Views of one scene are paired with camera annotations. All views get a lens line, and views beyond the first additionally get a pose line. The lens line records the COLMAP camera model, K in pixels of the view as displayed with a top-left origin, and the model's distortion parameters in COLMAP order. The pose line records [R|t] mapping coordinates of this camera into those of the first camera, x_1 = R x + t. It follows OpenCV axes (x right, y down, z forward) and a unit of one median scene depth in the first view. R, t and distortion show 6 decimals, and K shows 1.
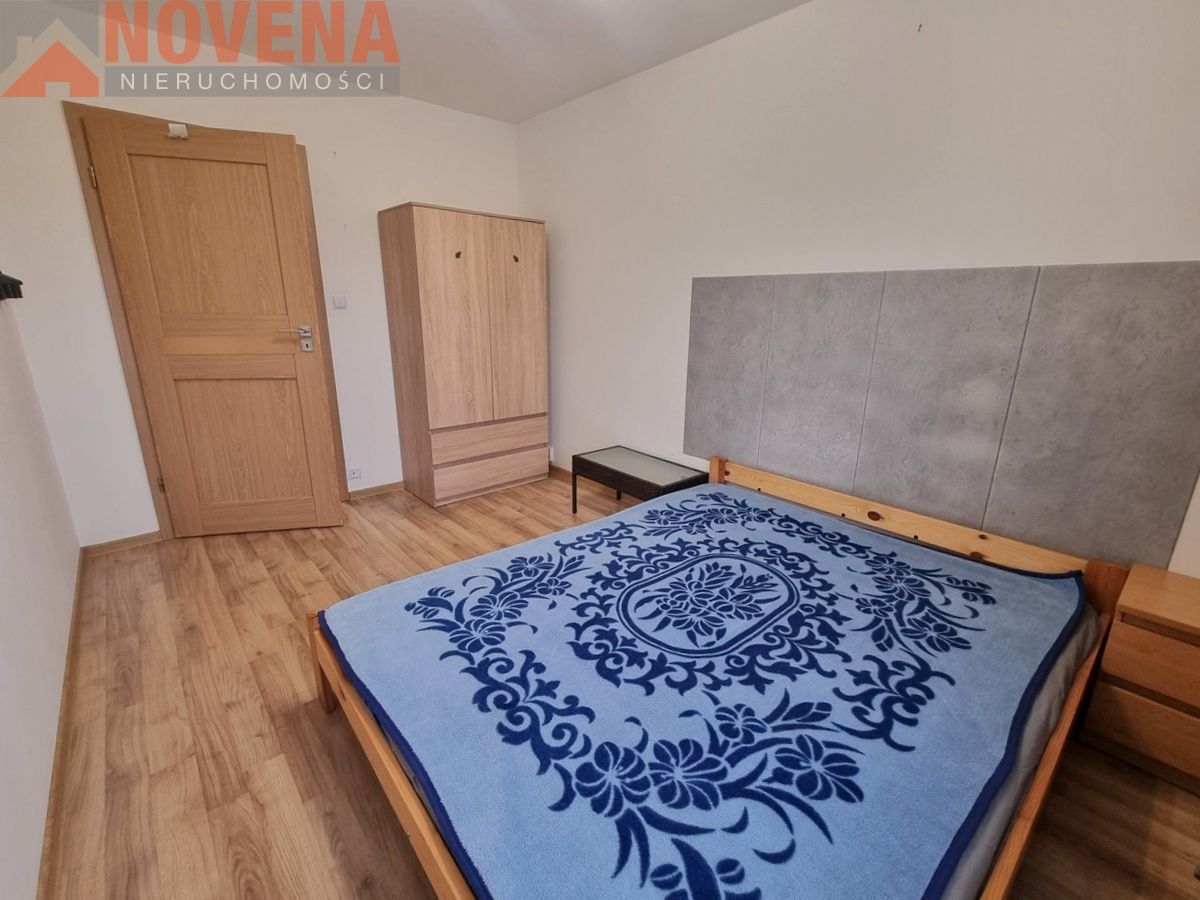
lens RADIAL K [[523.1, 0, 603.9], [0, 523.1, 446.3], [0, 0, 1]] dist [-0.001843, -0.000310]
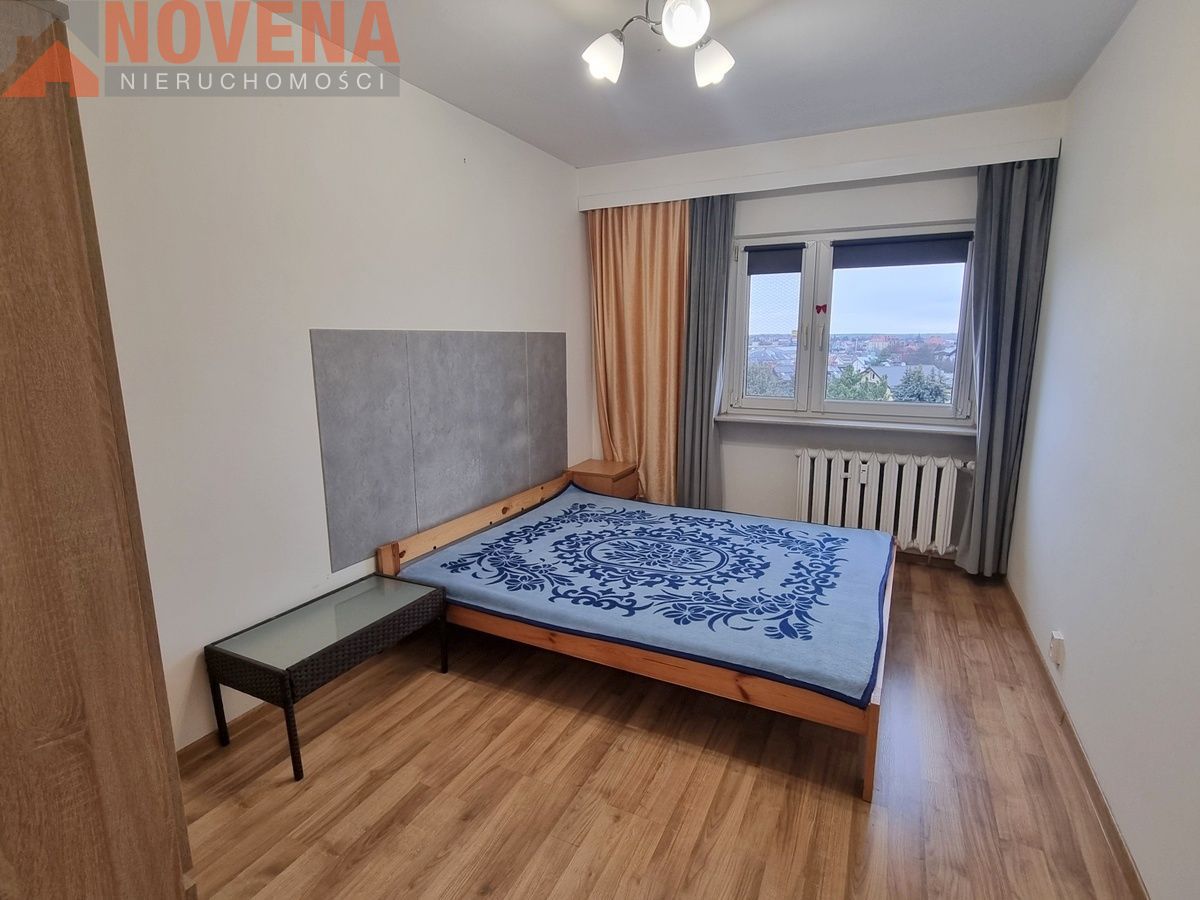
lens RADIAL K [[599.8, 0, 602.1], [0, 599.8, 452.7], [0, 0, 1]] dist [-0.000690, 0.001204]
pose [[-0.374756, -0.186852, 0.908099, -1.143893], [0.242982, 0.925449, 0.290696, -0.472731], [-0.894716, 0.329592, -0.301416, 1.454890]]
